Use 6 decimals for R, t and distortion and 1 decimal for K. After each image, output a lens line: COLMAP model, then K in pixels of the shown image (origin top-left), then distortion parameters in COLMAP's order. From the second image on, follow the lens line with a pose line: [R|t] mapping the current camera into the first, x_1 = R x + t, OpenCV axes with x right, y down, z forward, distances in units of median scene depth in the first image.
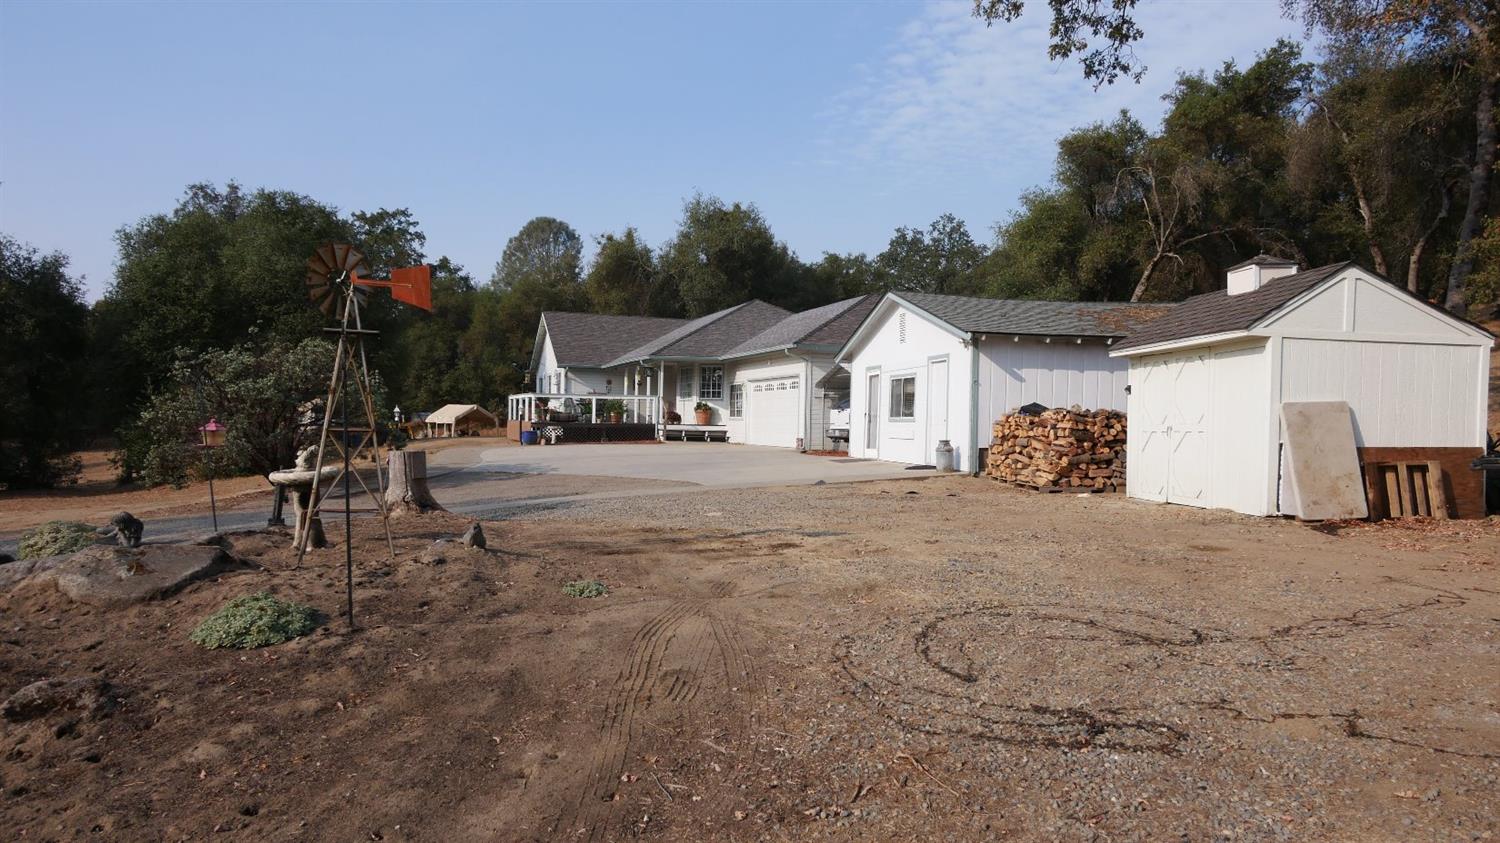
lens RADIAL K [[1069.9, 0, 753.0], [0, 1069.9, 426.6], [0, 0, 1]] dist [0.010814, 0.001460]
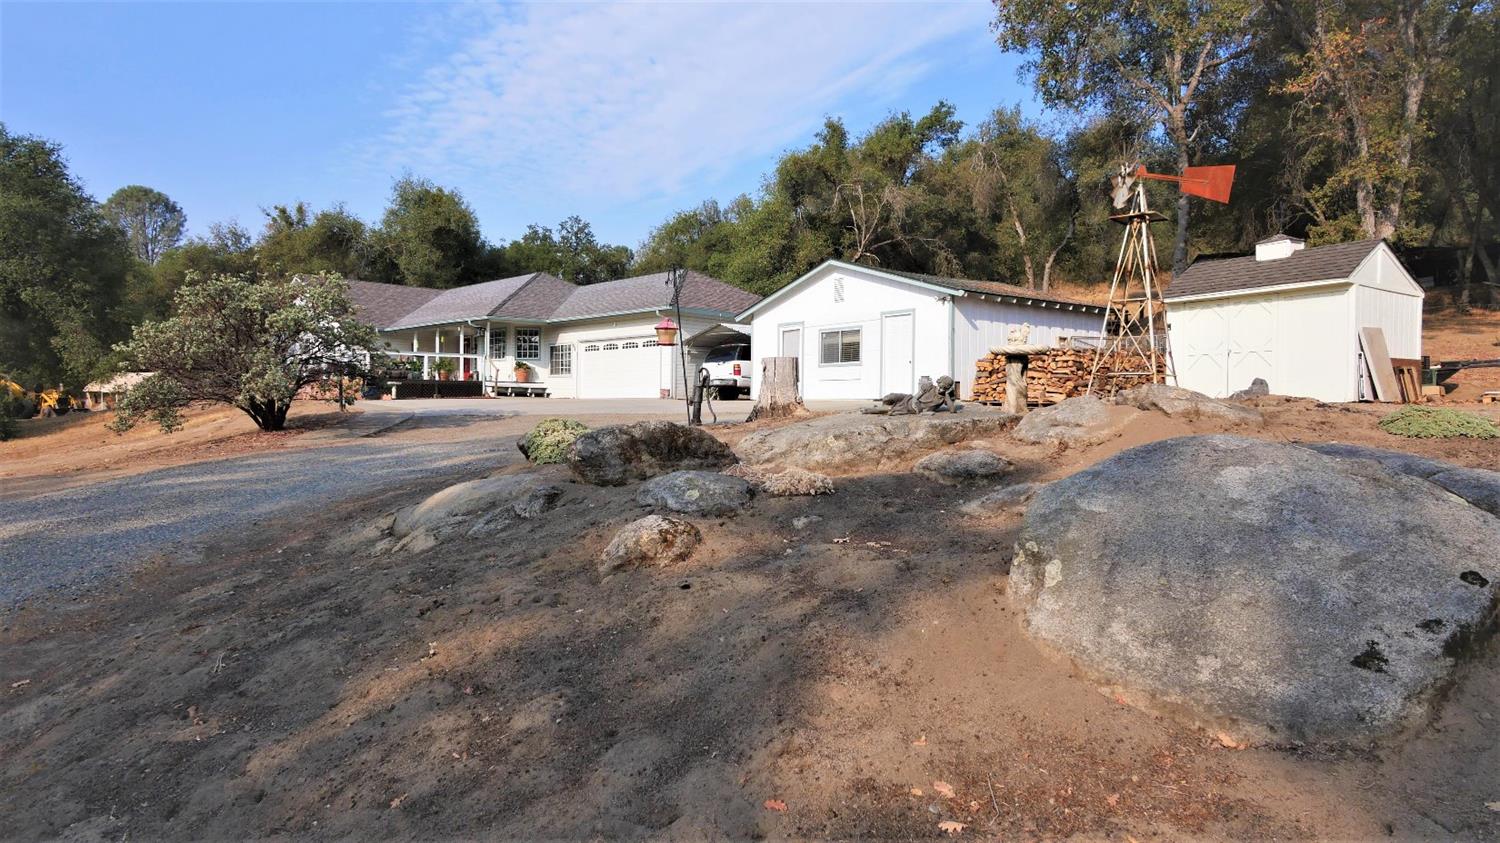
lens RADIAL K [[917.6, 0, 749.3], [0, 917.6, 414.0], [0, 0, 1]] dist [0.001191, 0.001154]
pose [[0.898438, -0.012583, 0.438919, -0.250238], [0.009252, 0.999910, 0.009727, 0.023462], [-0.439002, -0.004678, 0.898474, 0.061642]]
